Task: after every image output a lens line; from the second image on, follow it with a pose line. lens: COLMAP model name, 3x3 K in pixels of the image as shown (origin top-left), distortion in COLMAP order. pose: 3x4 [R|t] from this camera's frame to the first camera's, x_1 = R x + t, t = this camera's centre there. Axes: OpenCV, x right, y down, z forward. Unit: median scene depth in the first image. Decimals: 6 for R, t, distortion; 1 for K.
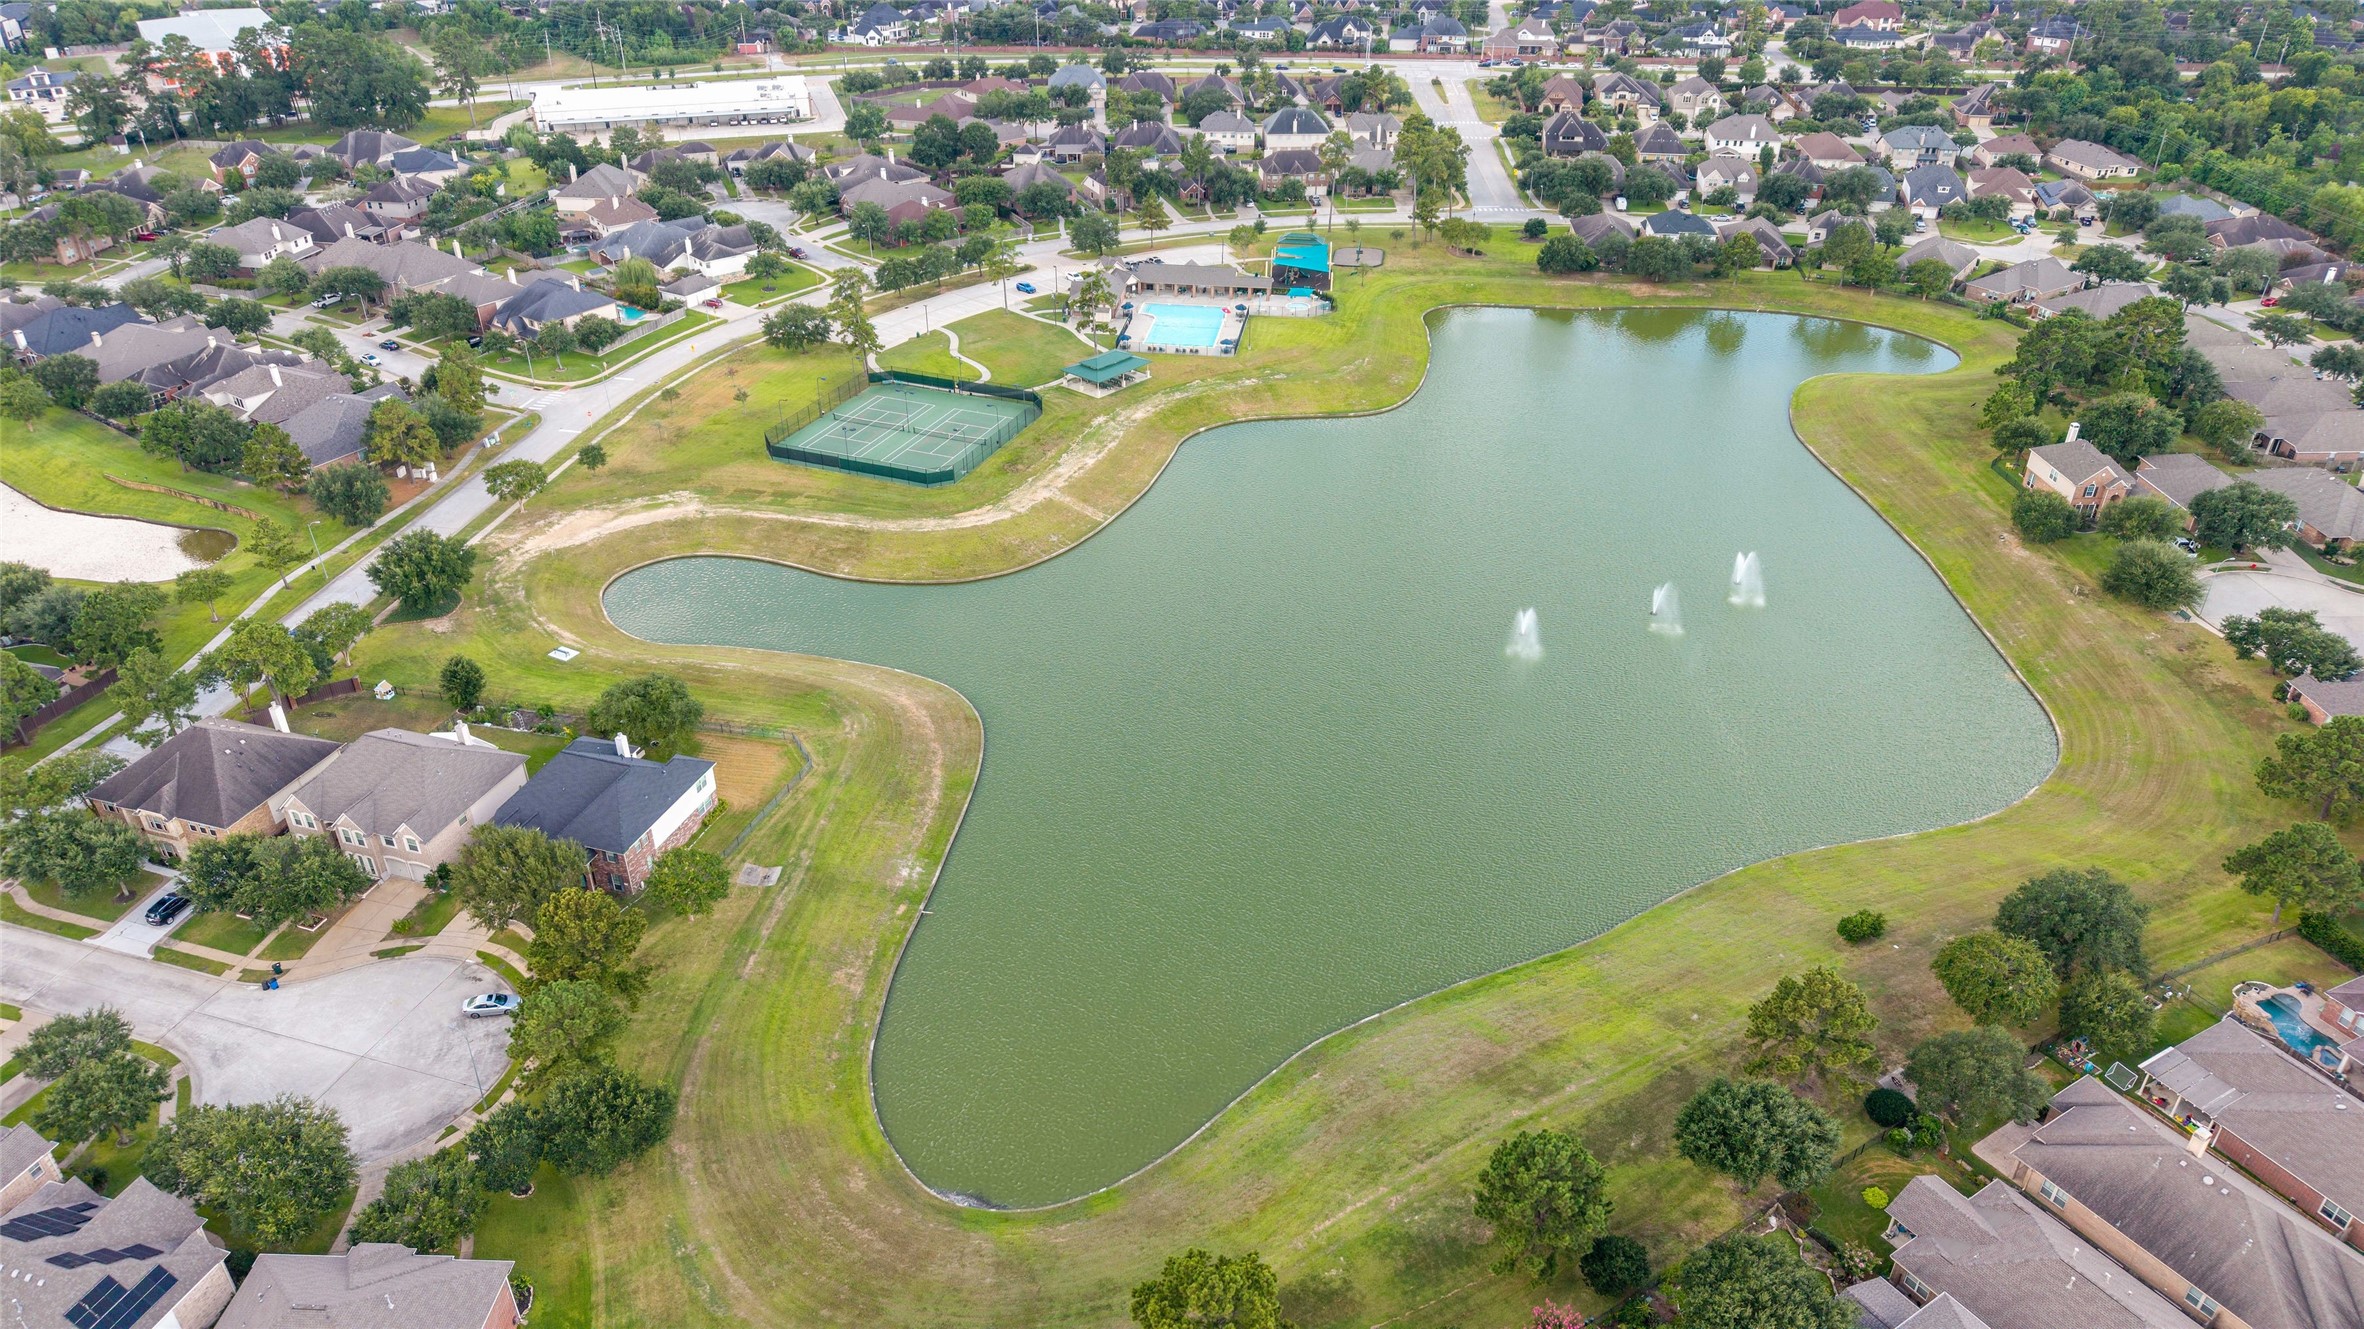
lens RADIAL K [[1555.7, 0, 1182.0], [0, 1555.7, 664.5], [0, 0, 1]] dist [0.005307, -0.001931]
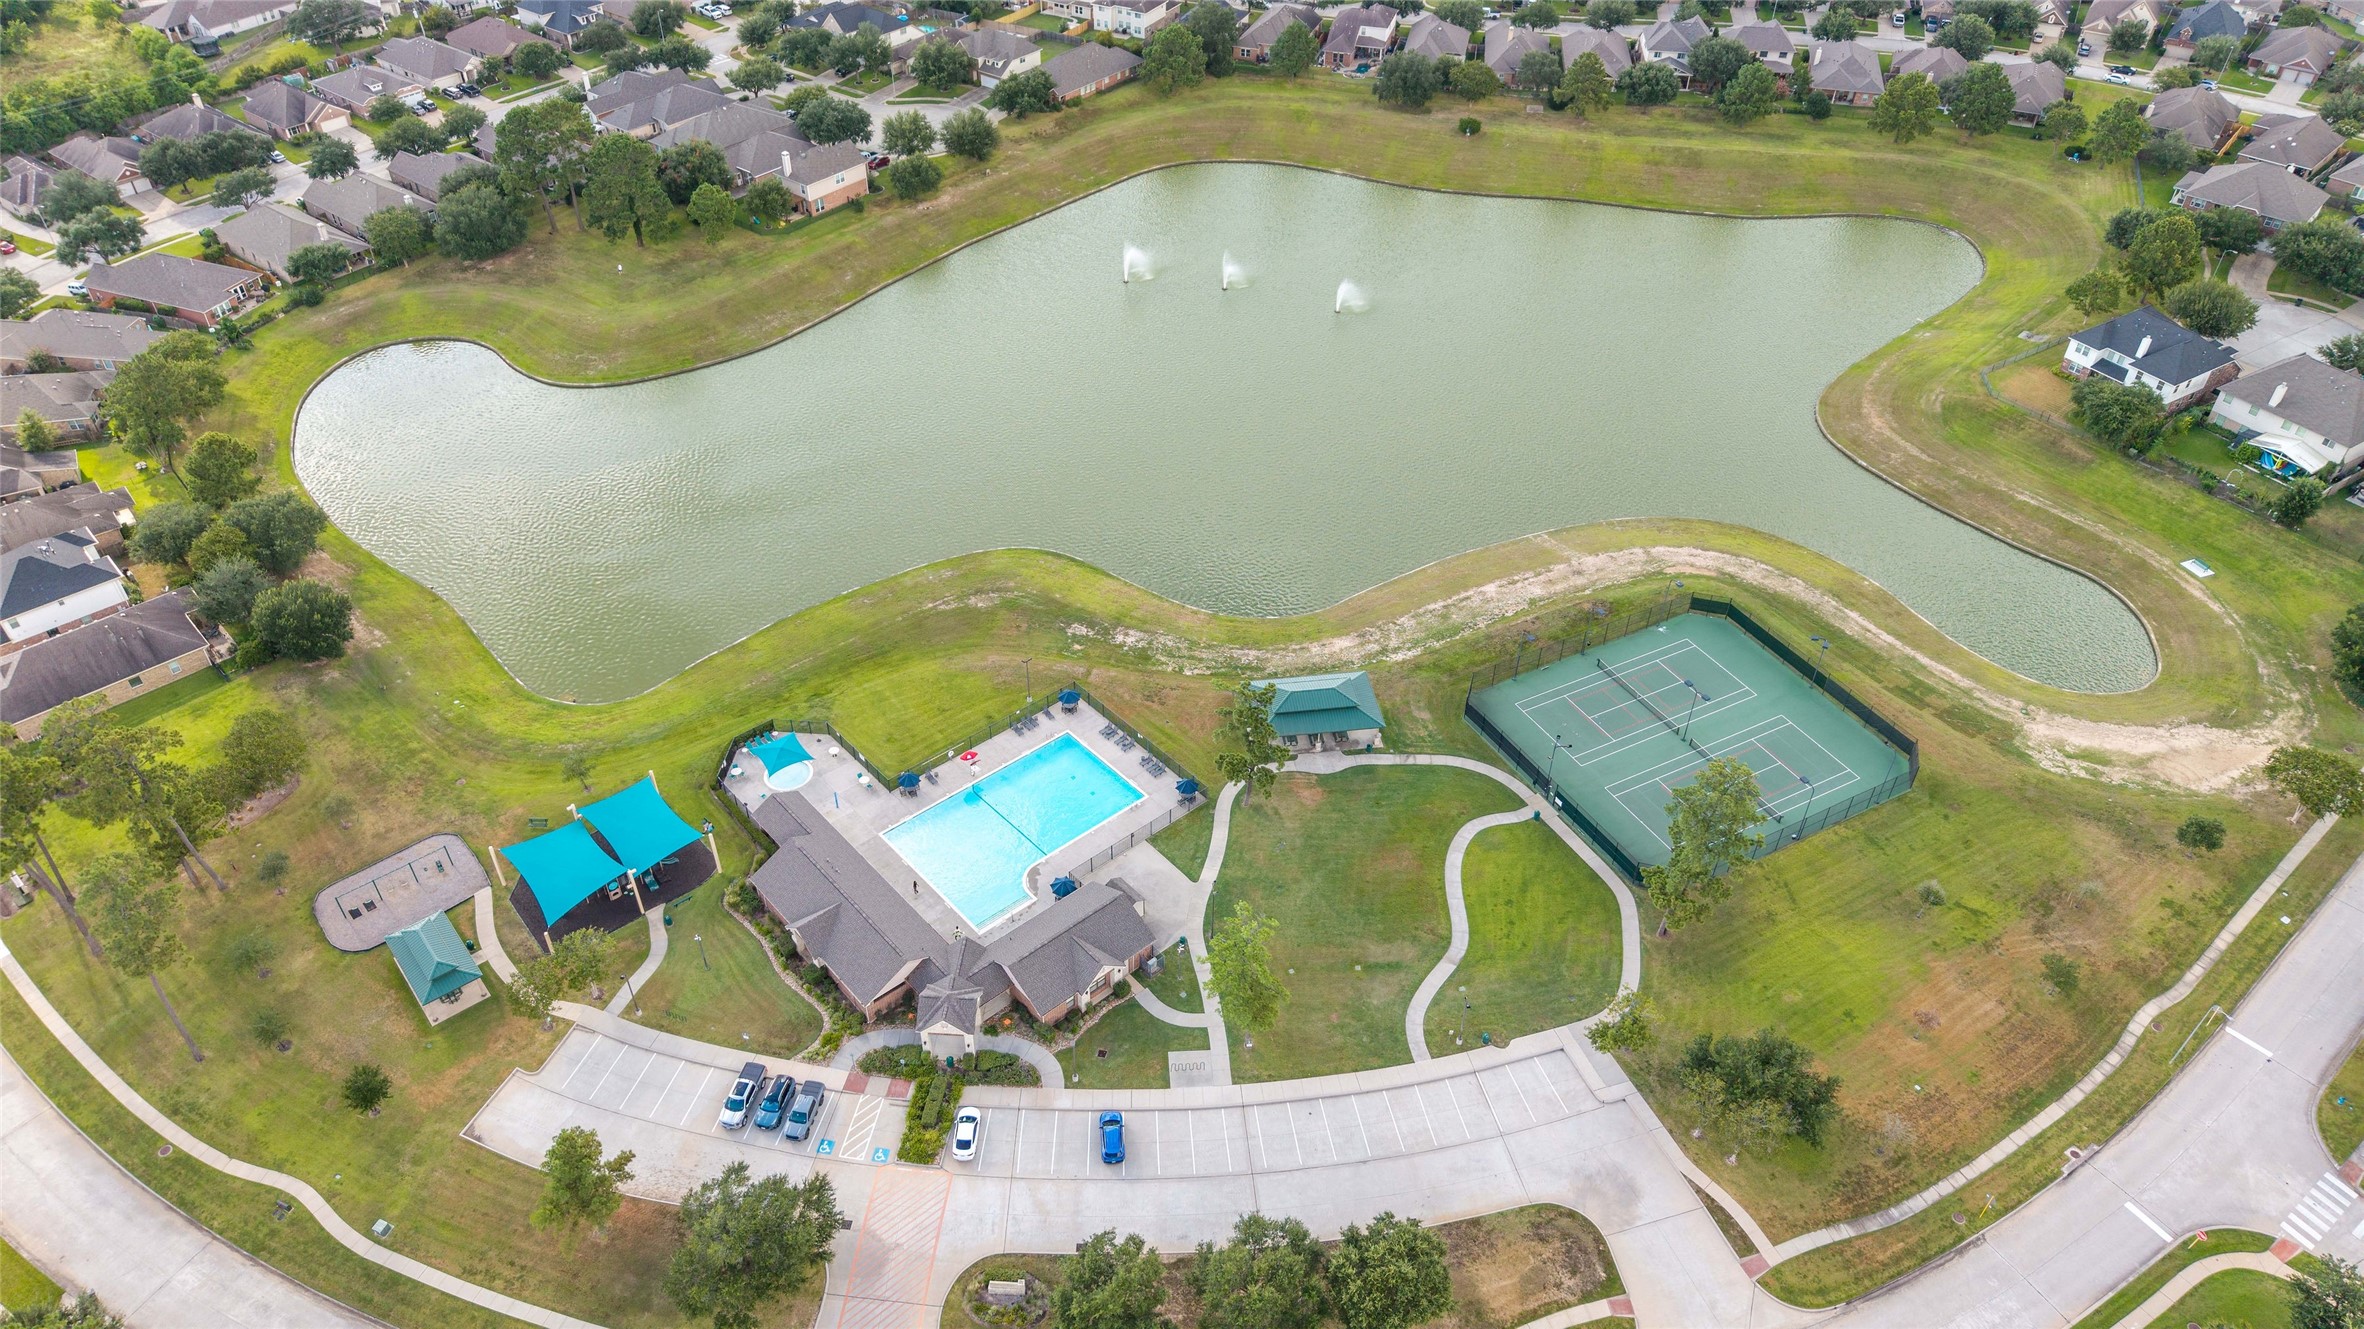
lens RADIAL K [[1611.1, 0, 1182.0], [0, 1611.1, 664.5], [0, 0, 1]] dist [0.003936, 0.002765]
pose [[-0.762176, -0.413207, 0.498345, -0.255075], [0.329780, 0.414606, 0.848143, -0.604595], [-0.557076, 0.810778, -0.179735, 0.916083]]
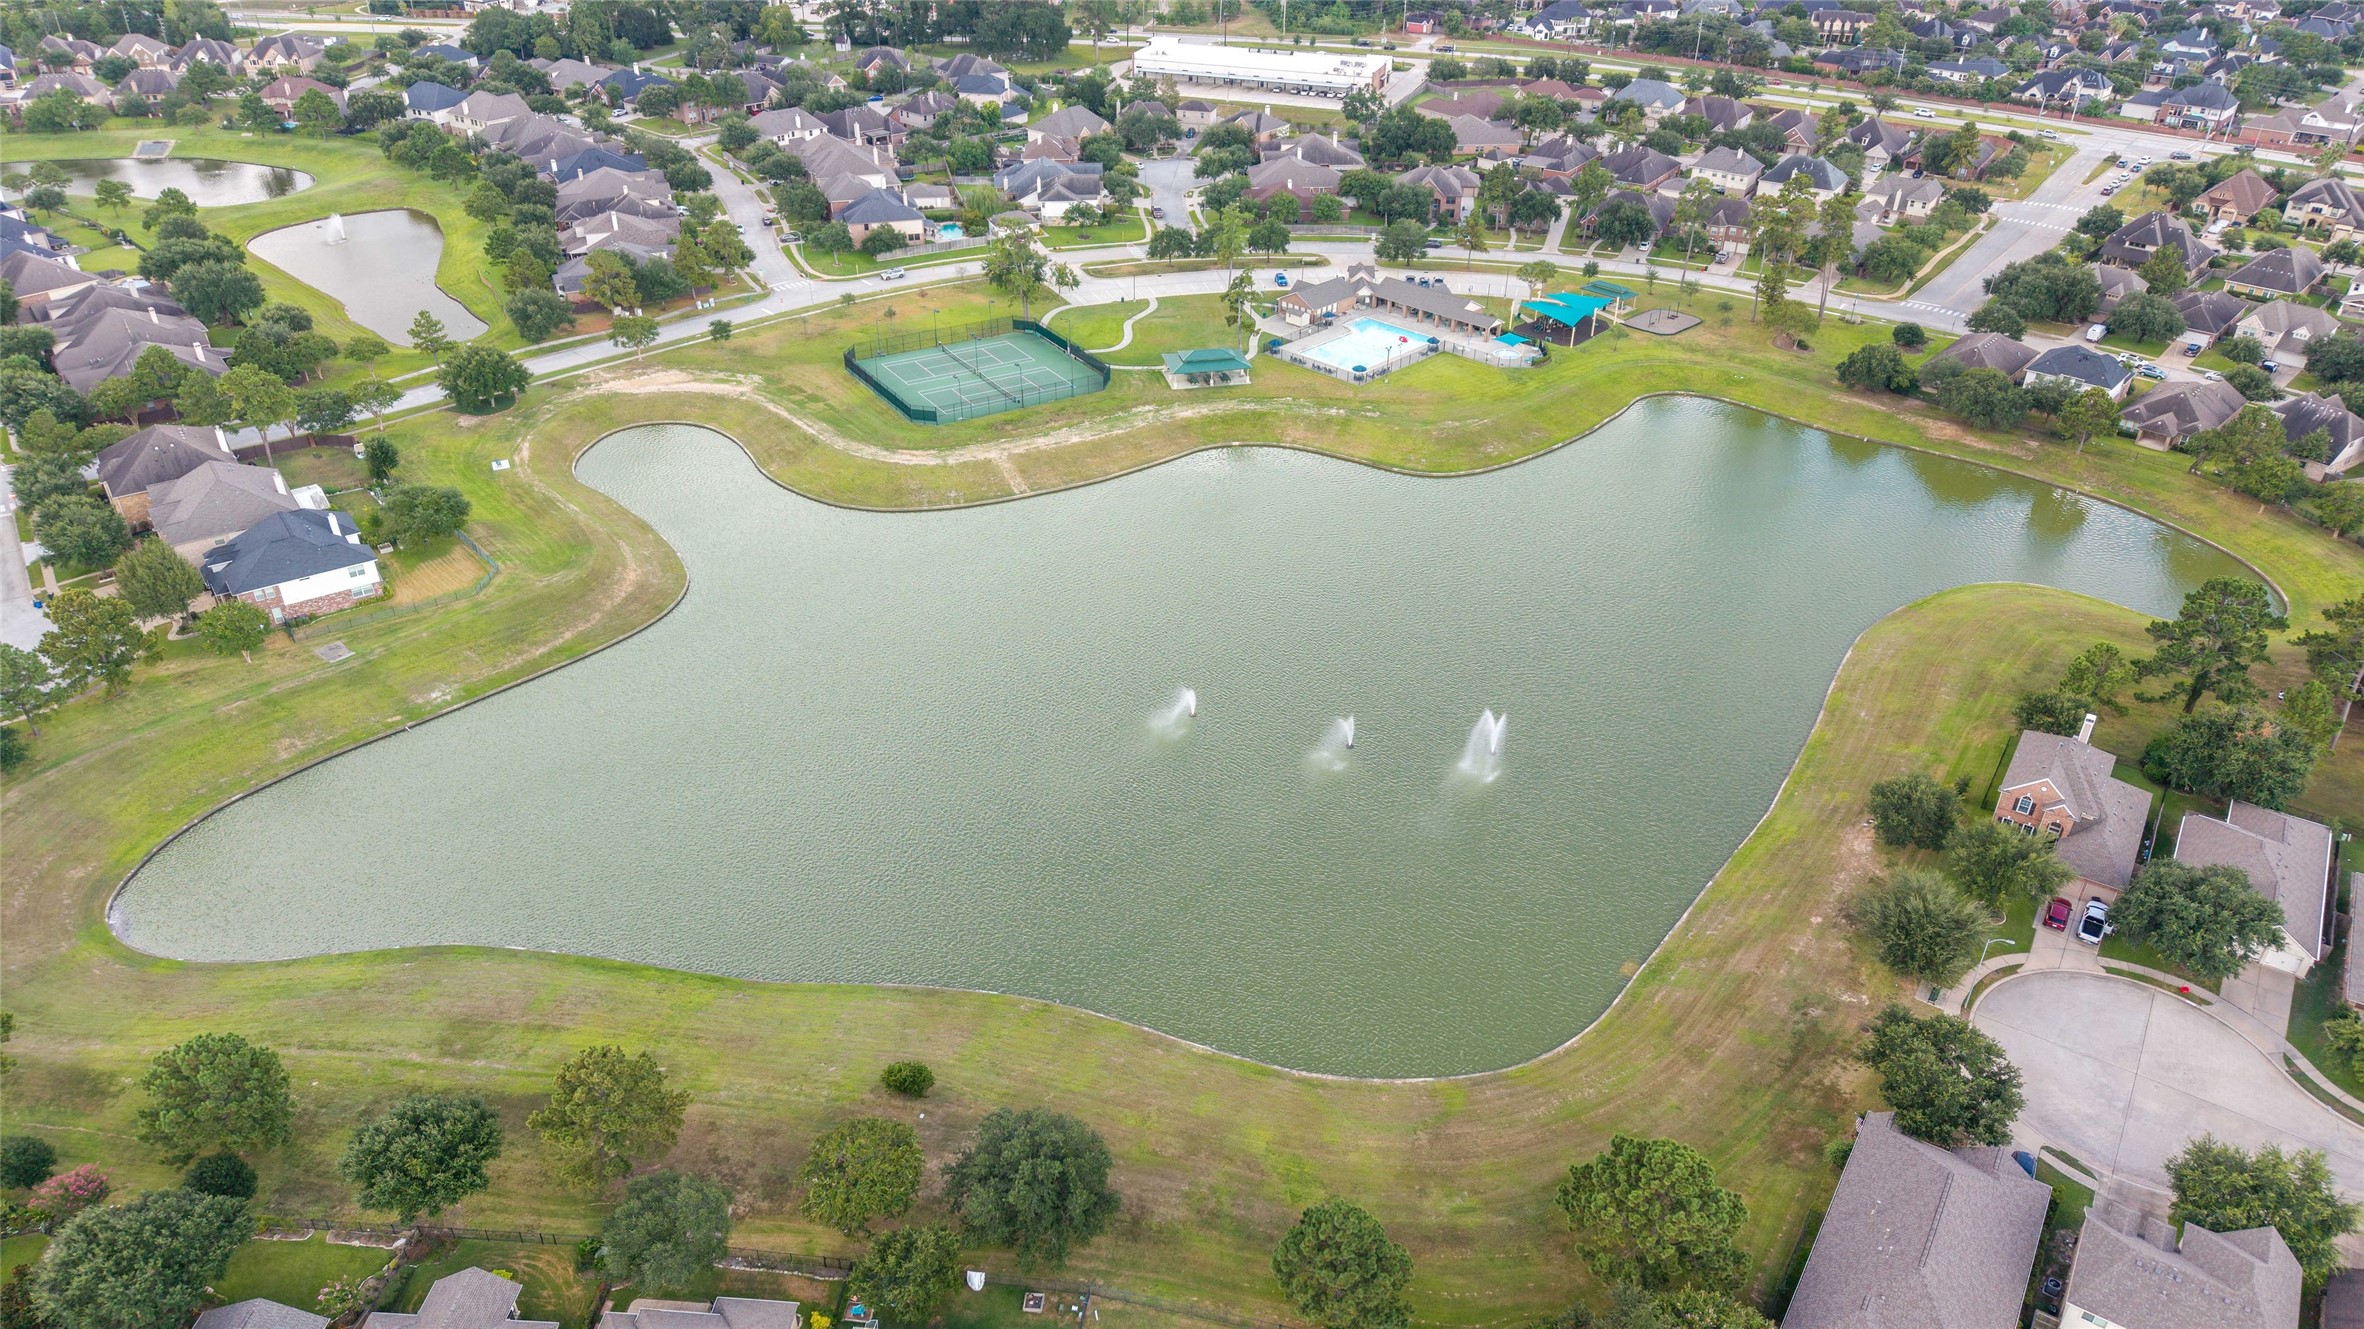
lens RADIAL K [[1611.1, 0, 1182.0], [0, 1611.1, 664.5], [0, 0, 1]] dist [0.003936, 0.002765]
pose [[0.809353, 0.307273, -0.500531, 0.404977], [-0.311171, 0.947125, 0.078275, -0.070566], [0.498117, 0.092399, 0.862173, 0.117990]]
